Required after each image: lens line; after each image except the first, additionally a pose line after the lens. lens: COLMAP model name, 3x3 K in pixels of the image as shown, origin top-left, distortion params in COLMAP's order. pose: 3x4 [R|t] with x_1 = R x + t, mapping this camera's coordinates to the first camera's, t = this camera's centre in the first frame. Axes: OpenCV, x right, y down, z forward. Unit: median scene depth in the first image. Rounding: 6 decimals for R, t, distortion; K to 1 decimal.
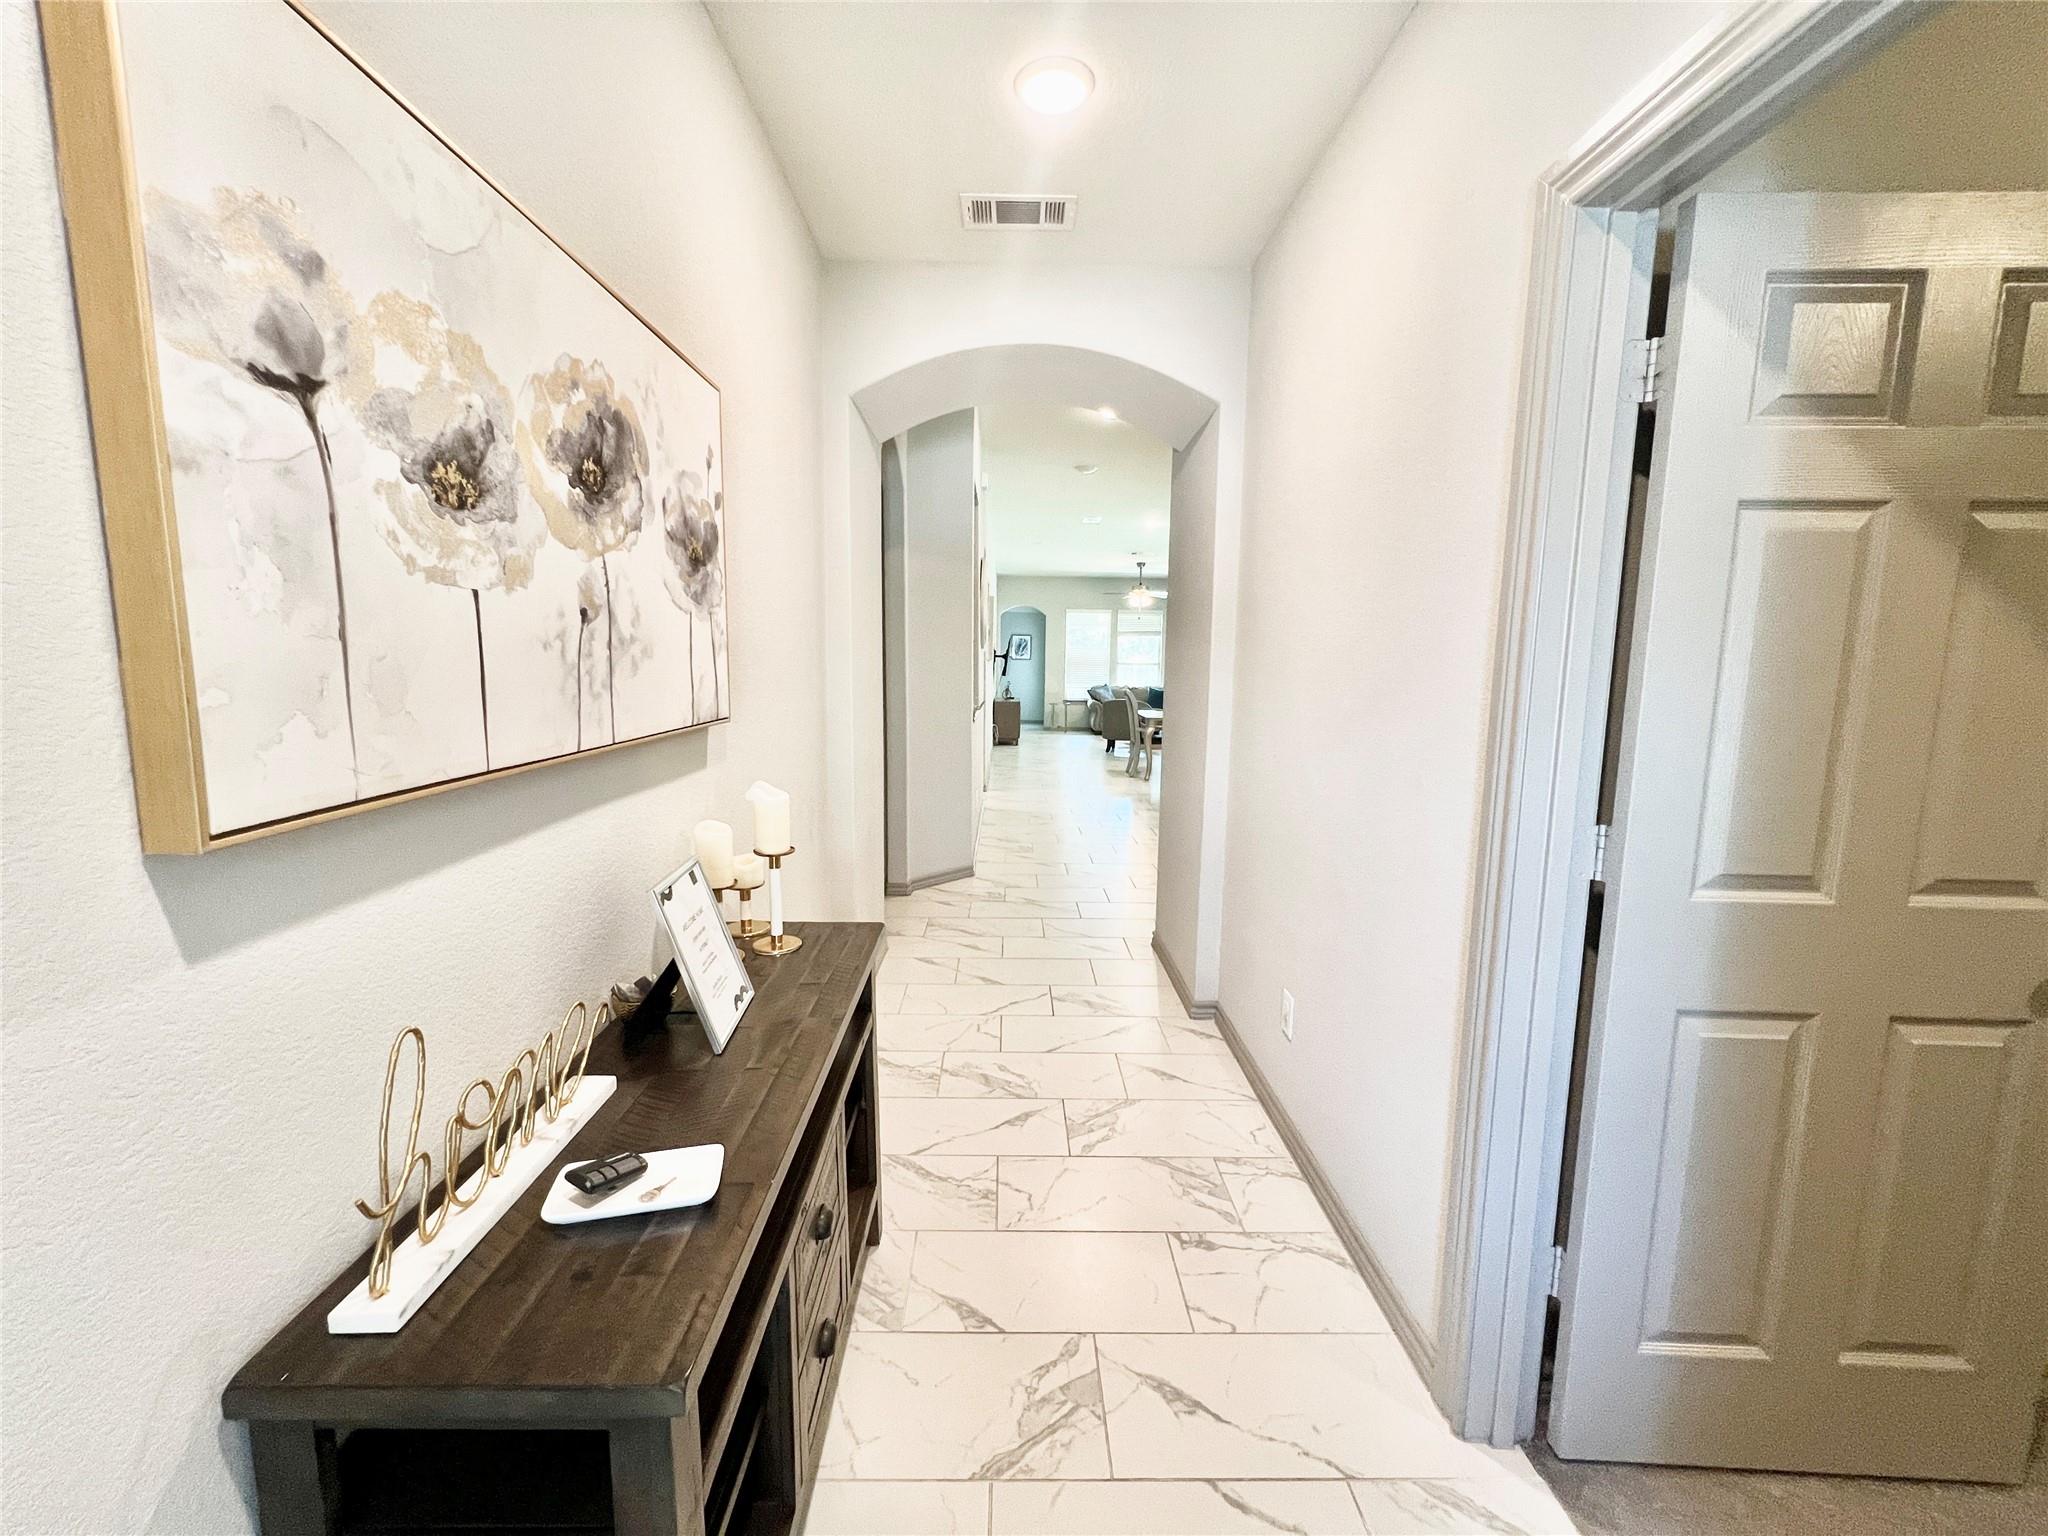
lens RADIAL K [[816.0, 0, 1024.0], [0, 816.0, 768.0], [0, 0, 1]] dist [-0.001810, -0.000175]
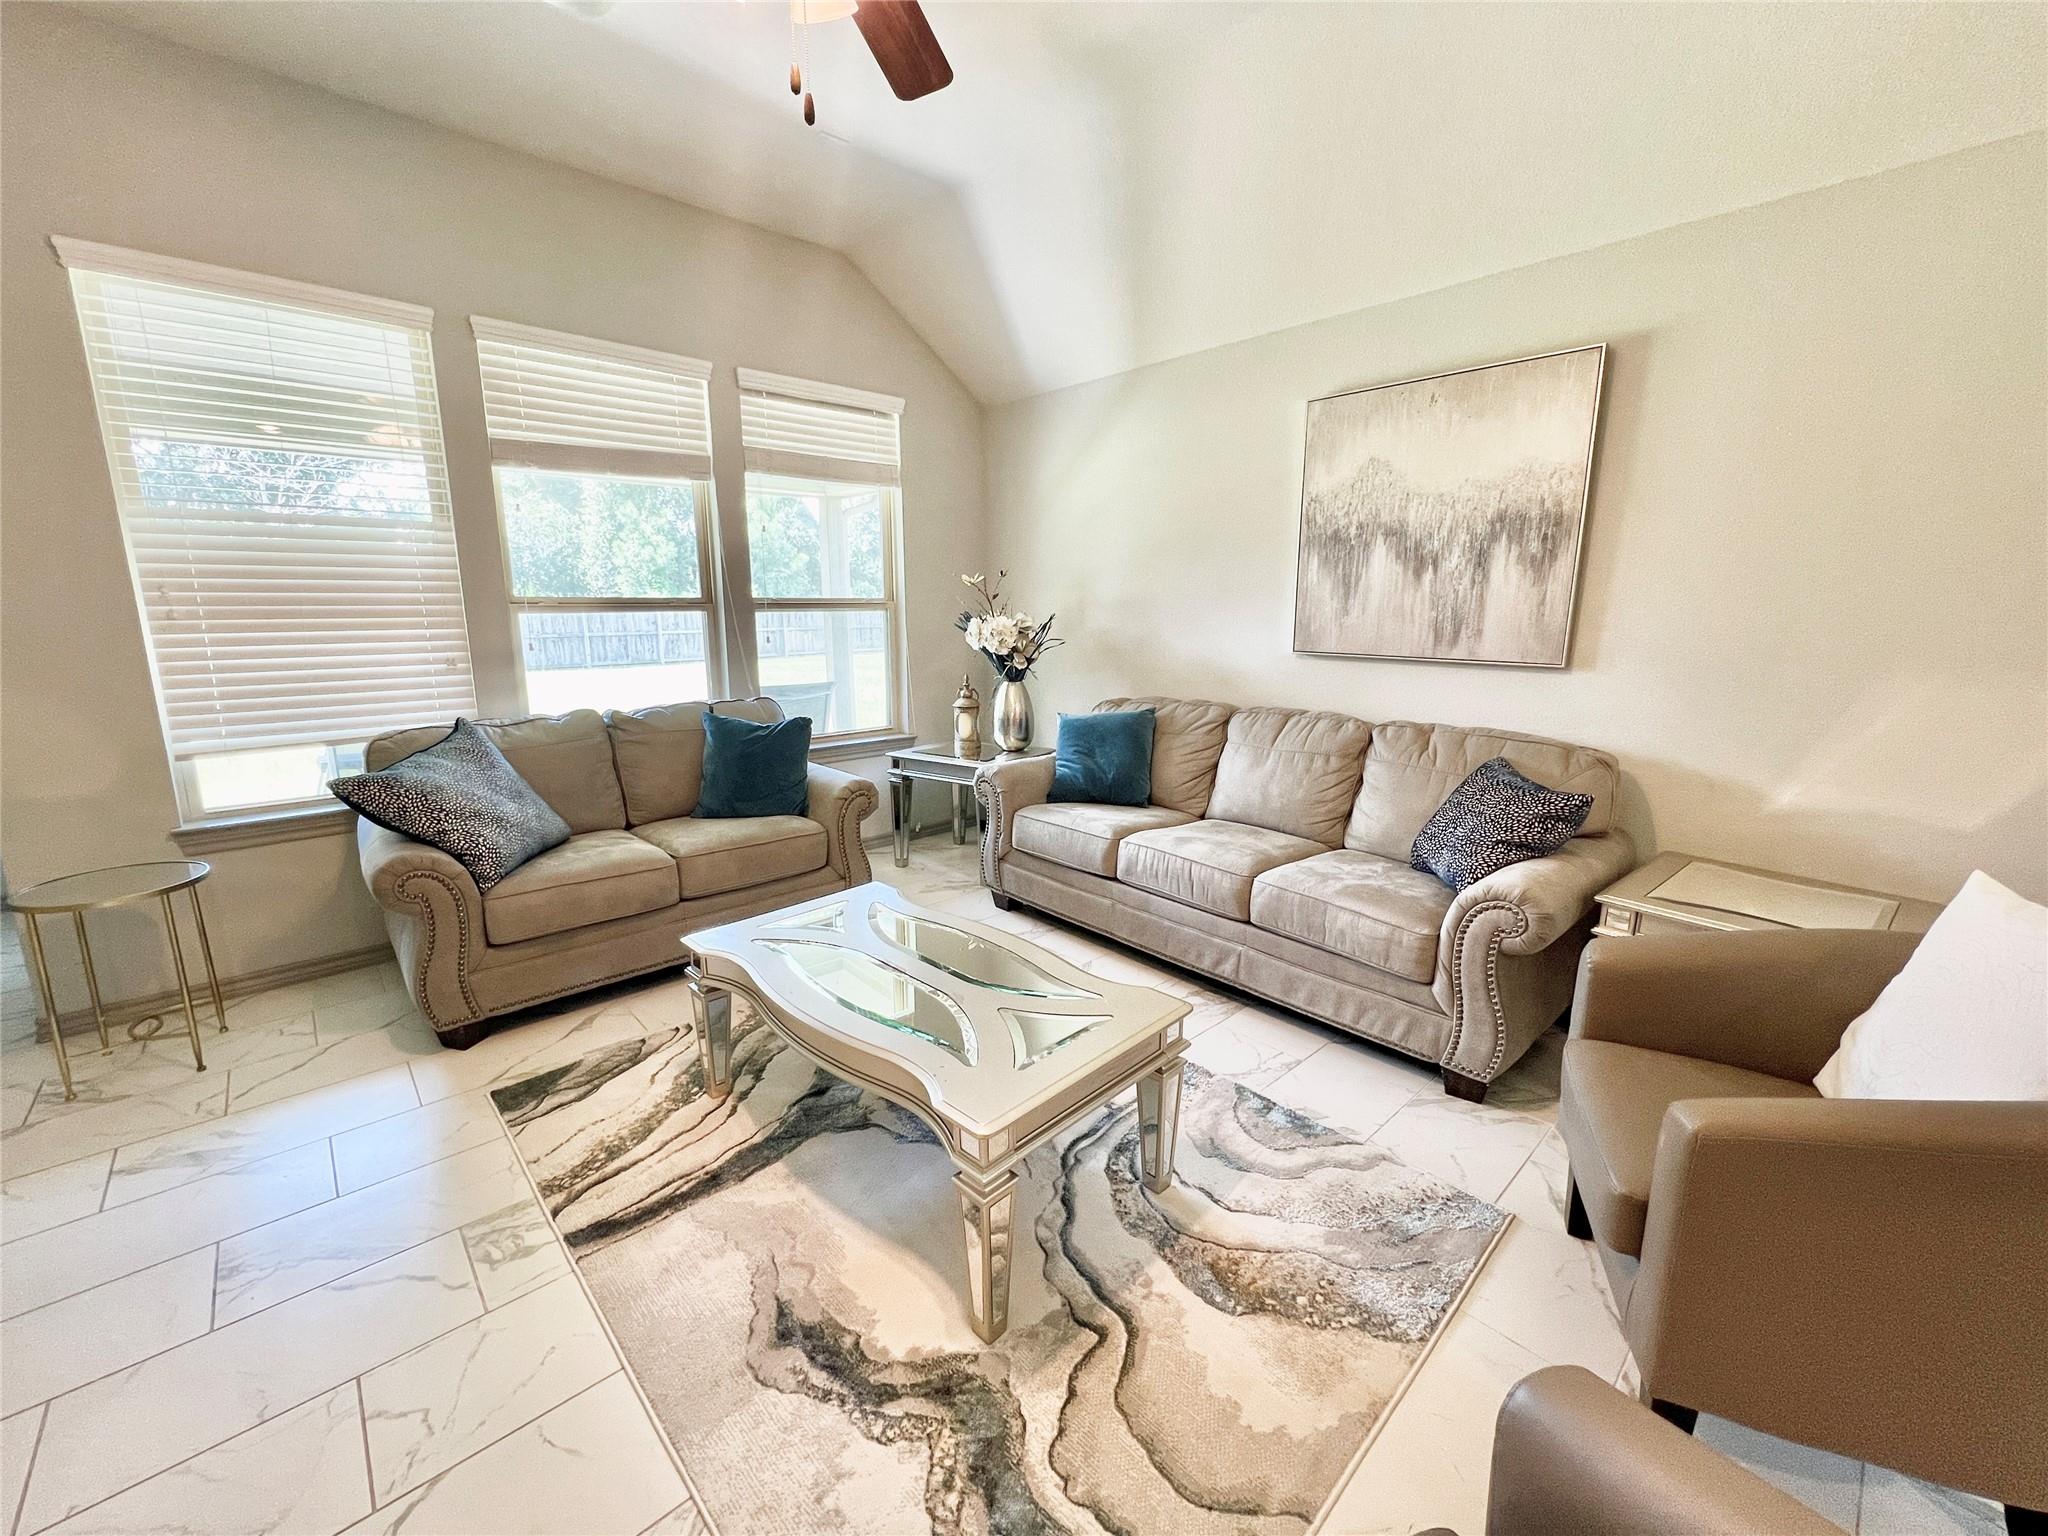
lens RADIAL K [[827.0, 0, 1024.0], [0, 827.0, 768.0], [0, 0, 1]] dist [-0.000031, 0.000003]
pose [[0.757867, -0.143889, 0.636344, 0.075244], [0.094749, 0.989309, 0.110857, -0.102226], [-0.645492, -0.023722, 0.763399, 0.768610]]
